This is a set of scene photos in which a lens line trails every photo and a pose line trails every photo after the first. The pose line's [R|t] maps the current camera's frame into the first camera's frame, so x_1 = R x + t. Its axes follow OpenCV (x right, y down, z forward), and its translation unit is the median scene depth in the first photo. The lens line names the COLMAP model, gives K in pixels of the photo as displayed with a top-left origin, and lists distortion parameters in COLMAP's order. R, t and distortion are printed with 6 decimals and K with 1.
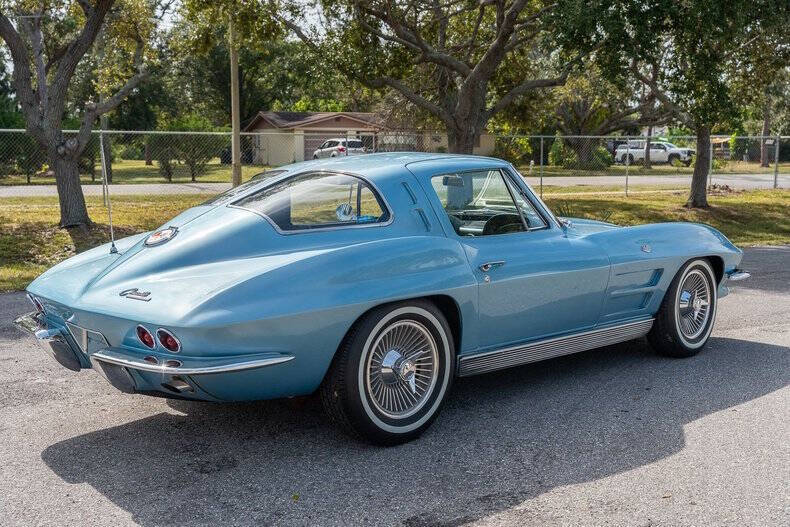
lens RADIAL K [[905.9, 0, 390.9], [0, 905.9, 262.6], [0, 0, 1]] dist [0.011845, 0.025287]
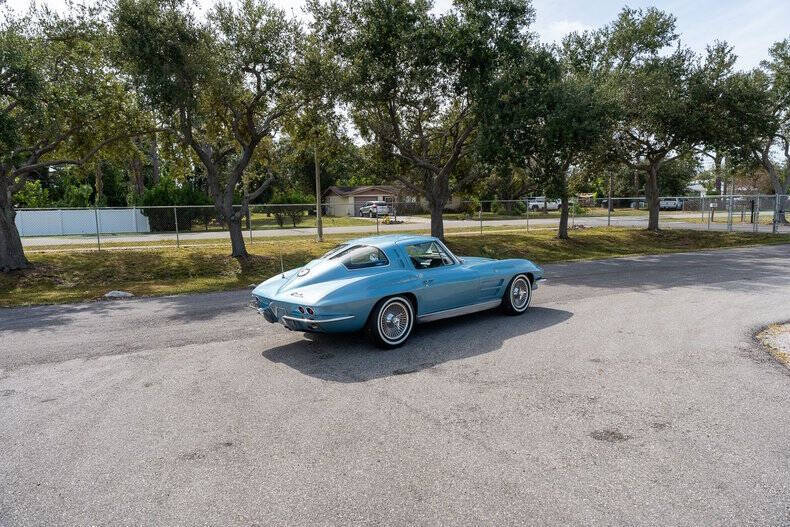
lens RADIAL K [[520.2, 0, 395.0], [0, 520.2, 263.5], [0, 0, 1]] dist [-0.006569, -0.006518]
pose [[0.999648, -0.018442, -0.019058, 0.027948], [0.018299, 0.999803, -0.007665, -0.023324], [0.019196, 0.007314, 0.999789, -0.319171]]
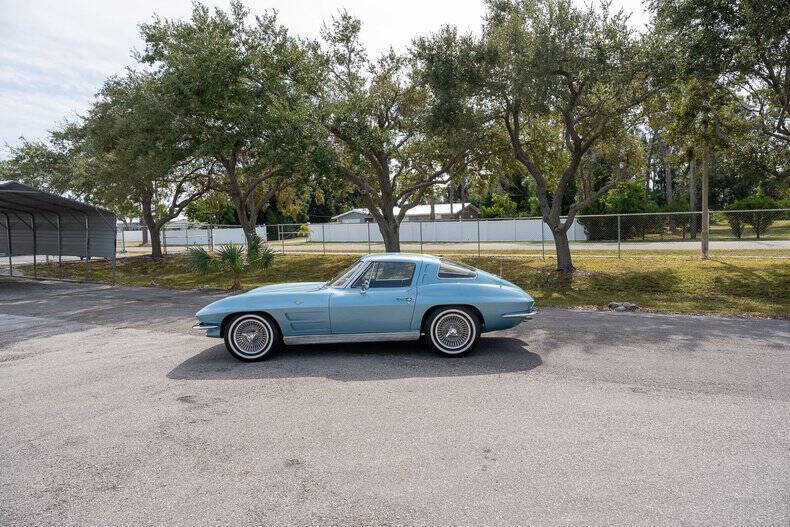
lens RADIAL K [[520.2, 0, 395.0], [0, 520.2, 263.5], [0, 0, 1]] dist [-0.006569, -0.006518]
pose [[0.577419, 0.039863, -0.815474, 0.816045], [-0.064962, 0.997884, 0.002782, -0.086269], [0.813860, 0.051369, 0.578786, 0.265481]]
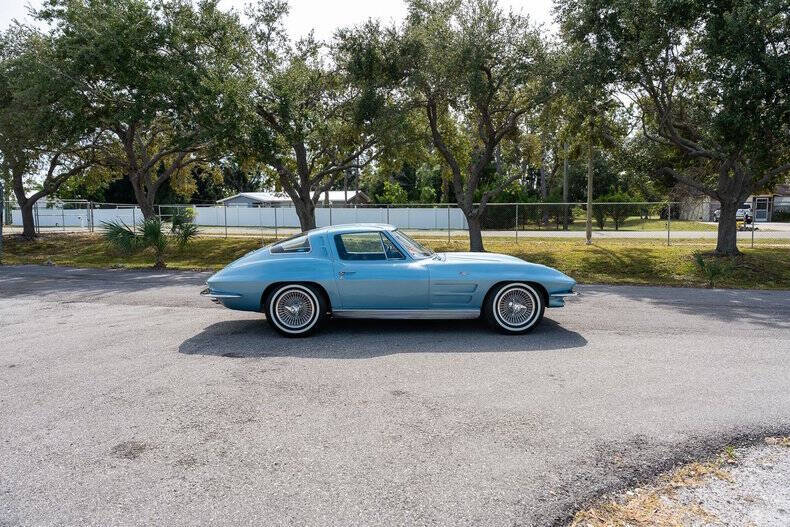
lens RADIAL K [[520.2, 0, 395.0], [0, 520.2, 263.5], [0, 0, 1]] dist [-0.006569, -0.006518]
pose [[0.751369, 0.060721, -0.657083, 0.709238], [-0.074146, 0.997220, 0.007368, -0.026062], [0.655704, 0.043183, 0.753782, 0.036409]]
